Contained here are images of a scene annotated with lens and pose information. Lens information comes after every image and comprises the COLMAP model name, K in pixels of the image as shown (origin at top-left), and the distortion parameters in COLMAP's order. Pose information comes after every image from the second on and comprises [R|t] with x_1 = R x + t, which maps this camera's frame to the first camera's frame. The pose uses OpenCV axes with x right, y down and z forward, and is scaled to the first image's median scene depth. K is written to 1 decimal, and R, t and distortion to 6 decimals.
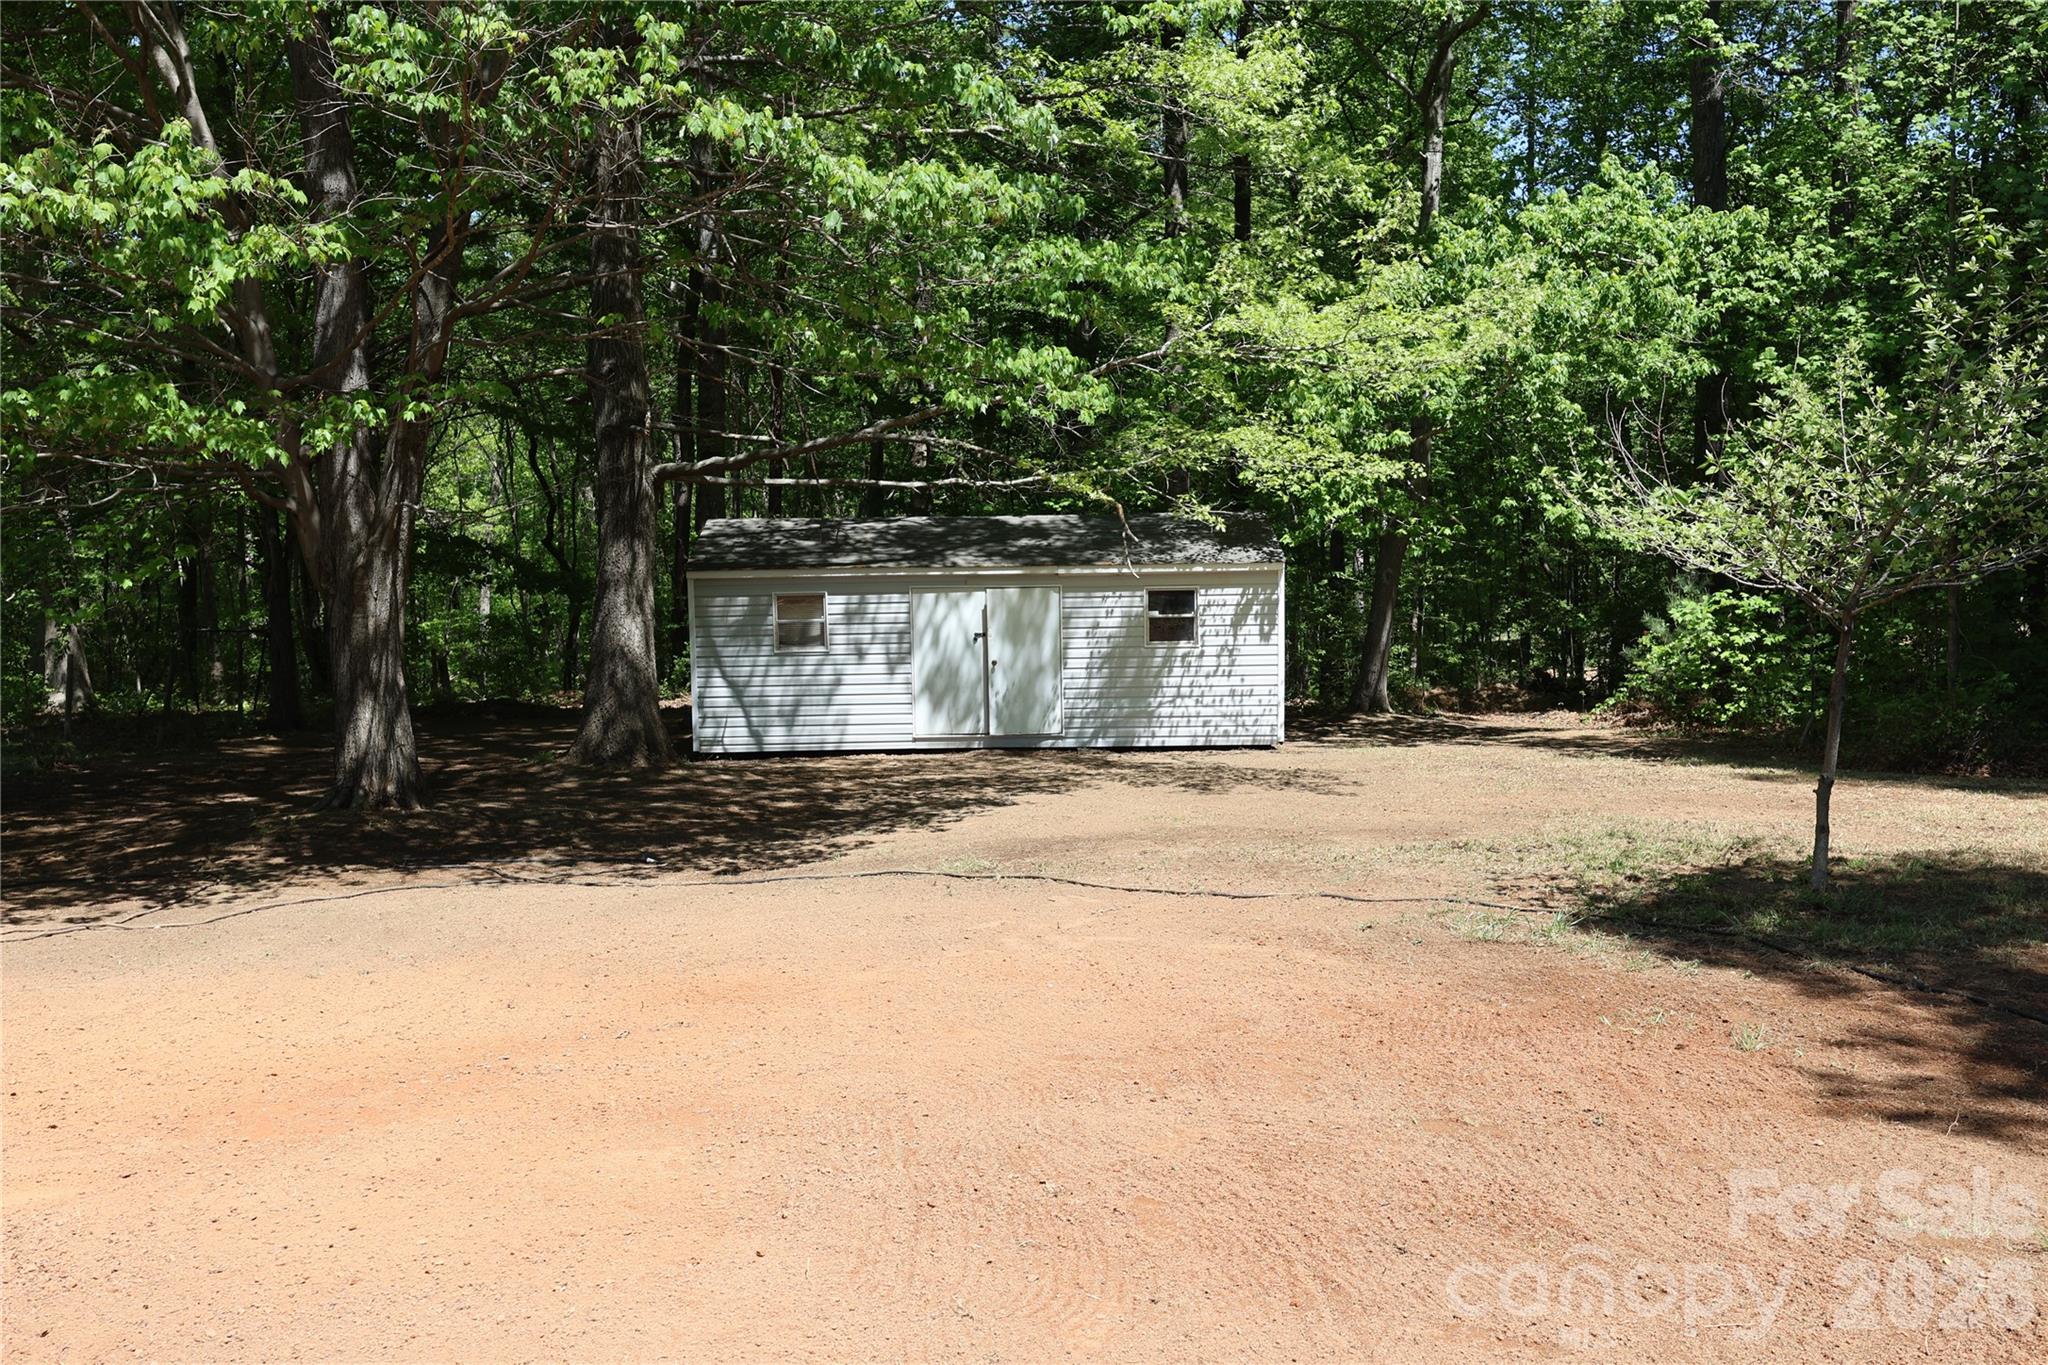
lens RADIAL K [[1849.3, 0, 1011.0], [0, 1849.3, 642.4], [0, 0, 1]] dist [0.014799, 0.006234]
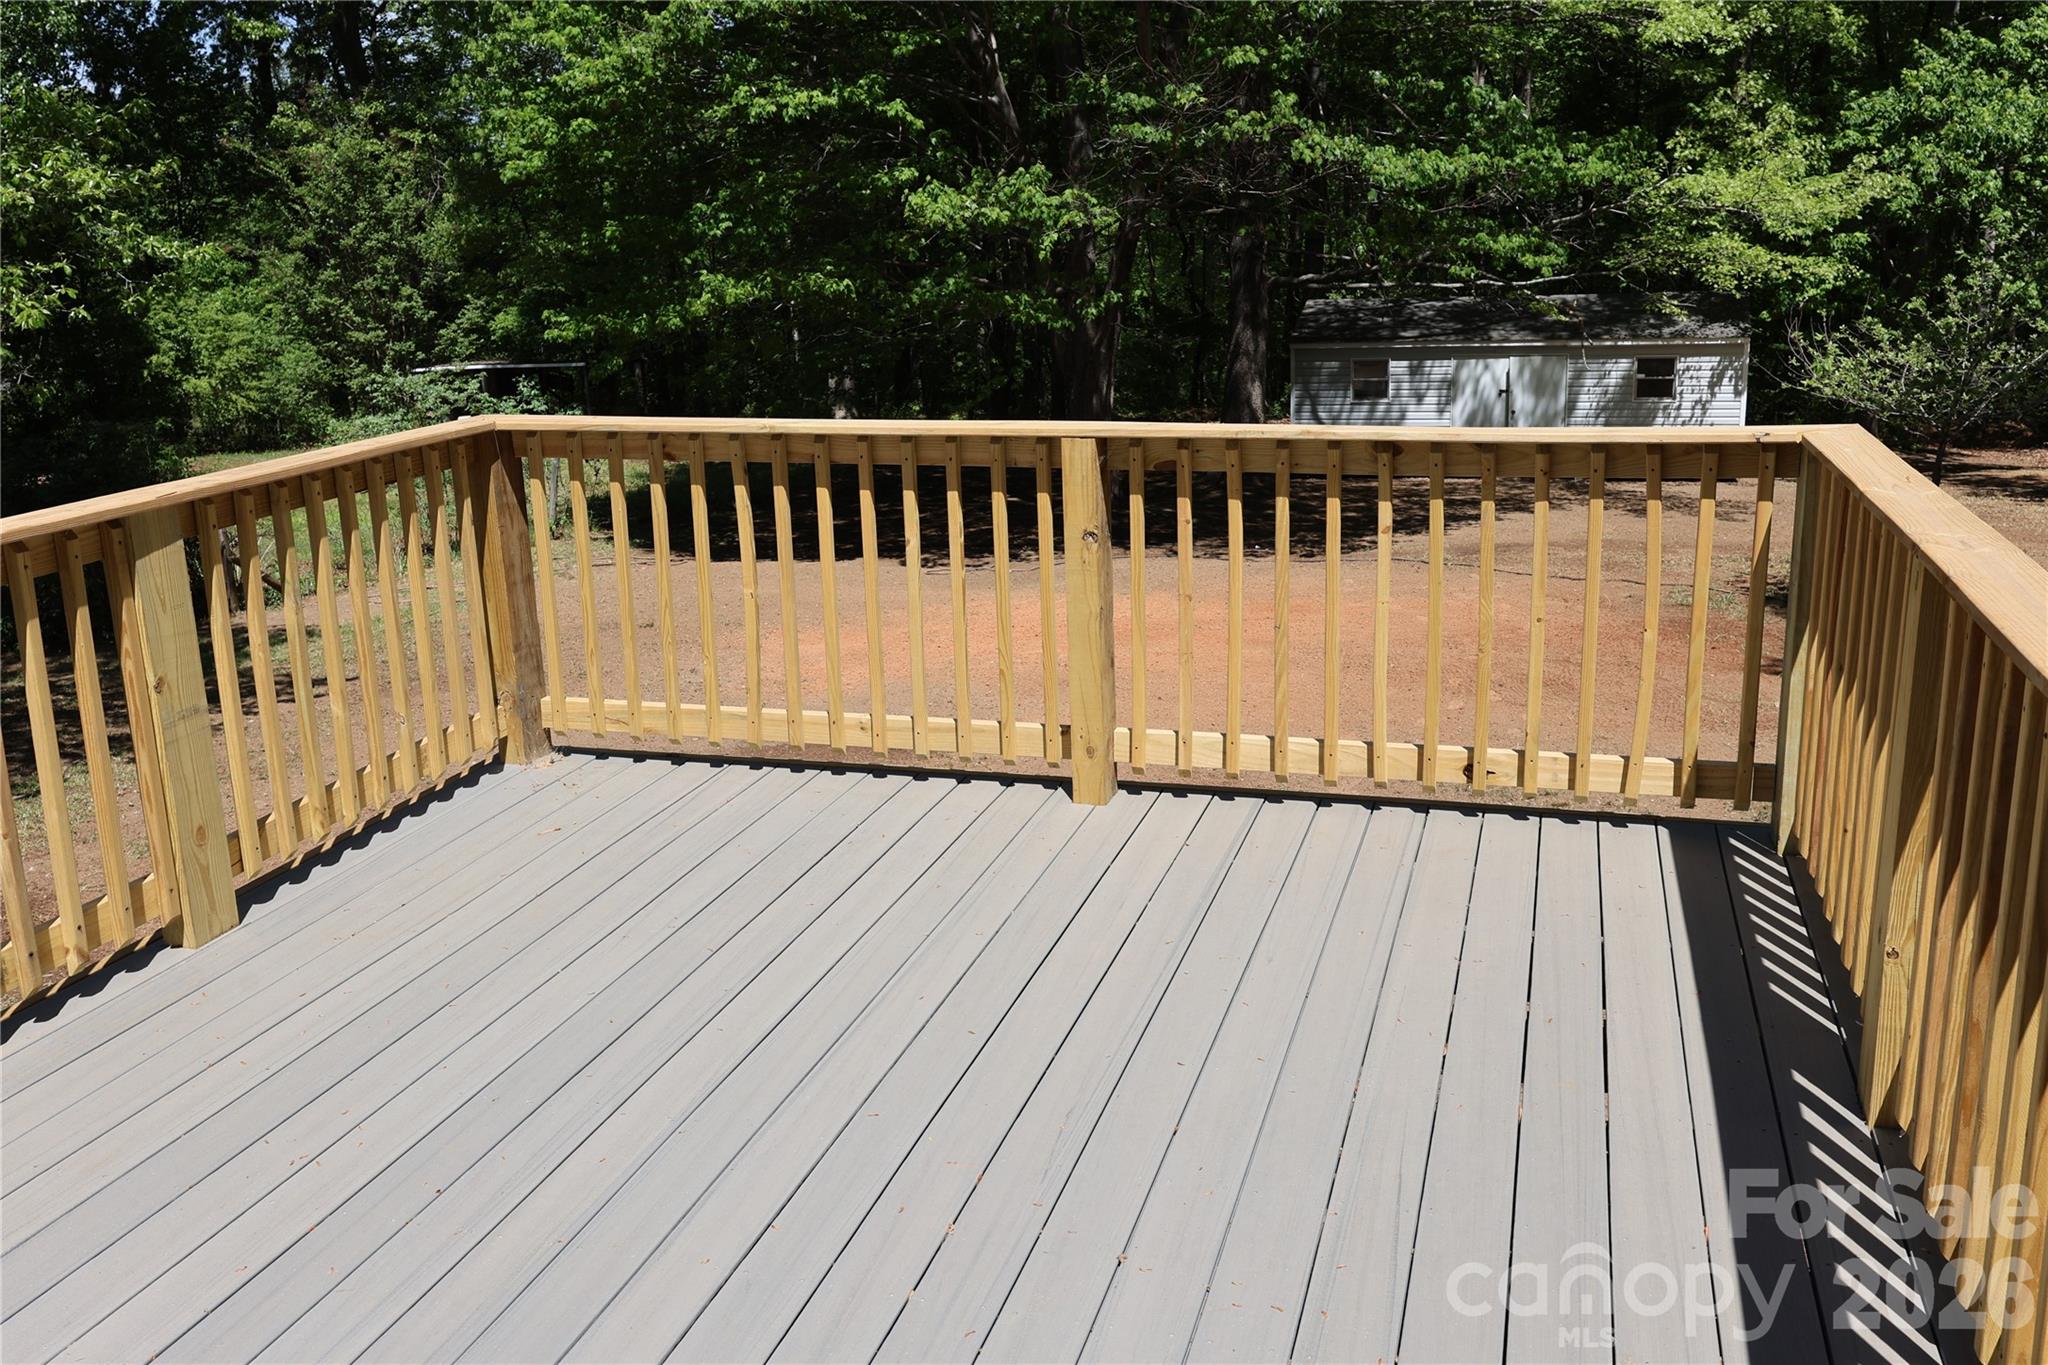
lens RADIAL K [[1849.3, 0, 1031.7], [0, 1849.3, 677.1], [0, 0, 1]] dist [0.014799, 0.006234]
pose [[0.945375, 0.084394, -0.314870, 0.097995], [-0.021041, 0.979690, 0.199411, -0.058951], [0.325305, -0.181893, 0.927950, -0.419587]]
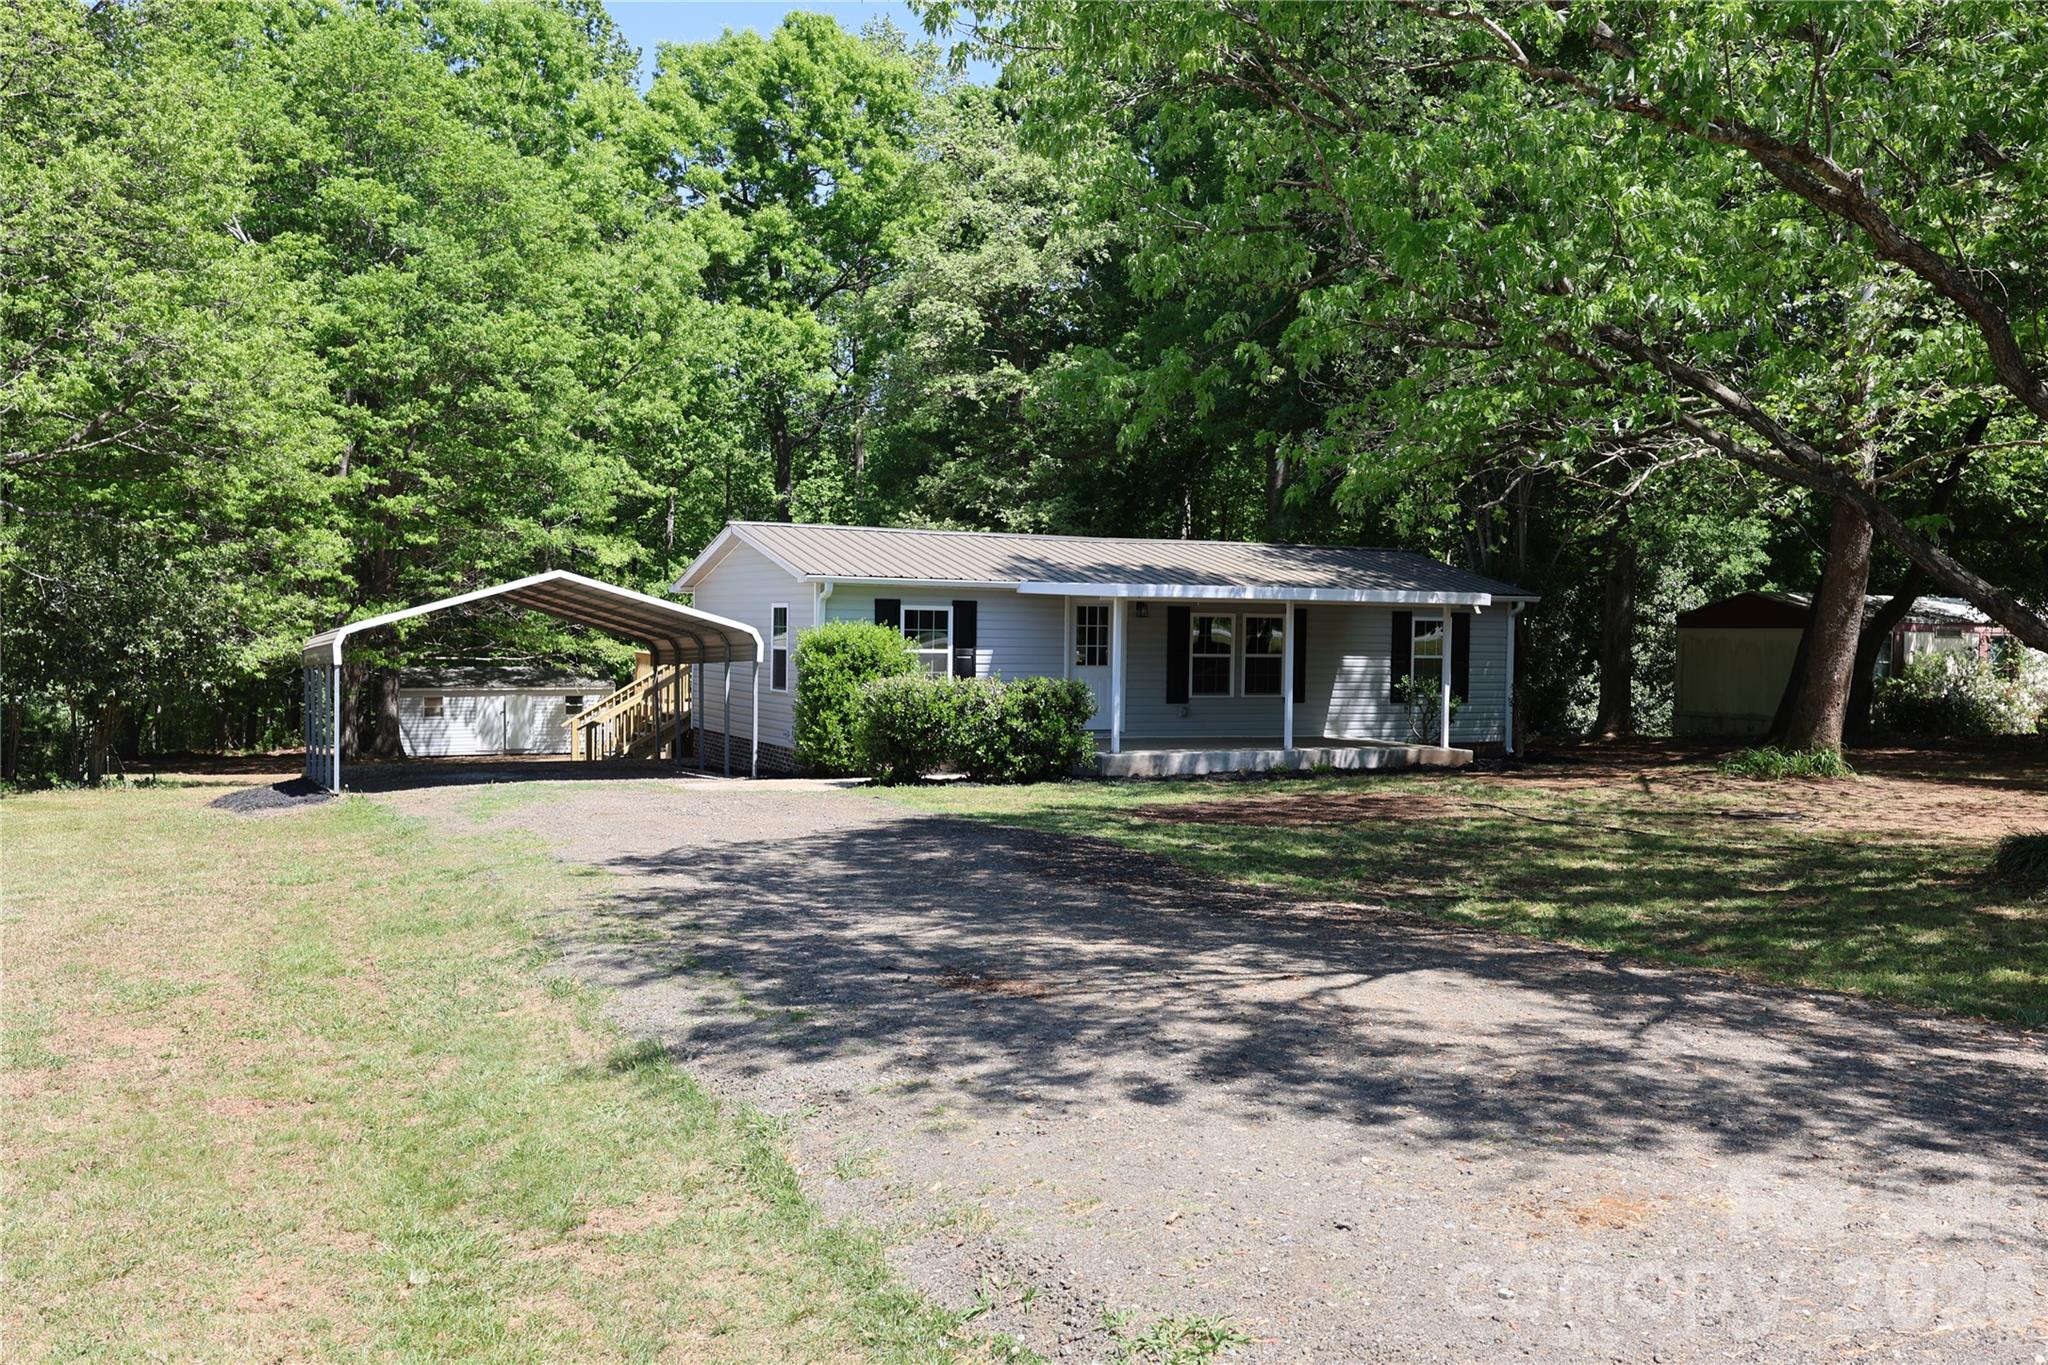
lens RADIAL K [[1849.3, 0, 1023.9], [0, 1849.3, 691.9], [0, 0, 1]] dist [0.014799, 0.006234]
pose [[0.923629, 0.006552, 0.383233, -0.351552], [0.003603, 0.999661, -0.025776, 0.039921], [-0.383272, 0.025188, 0.923292, -1.815469]]
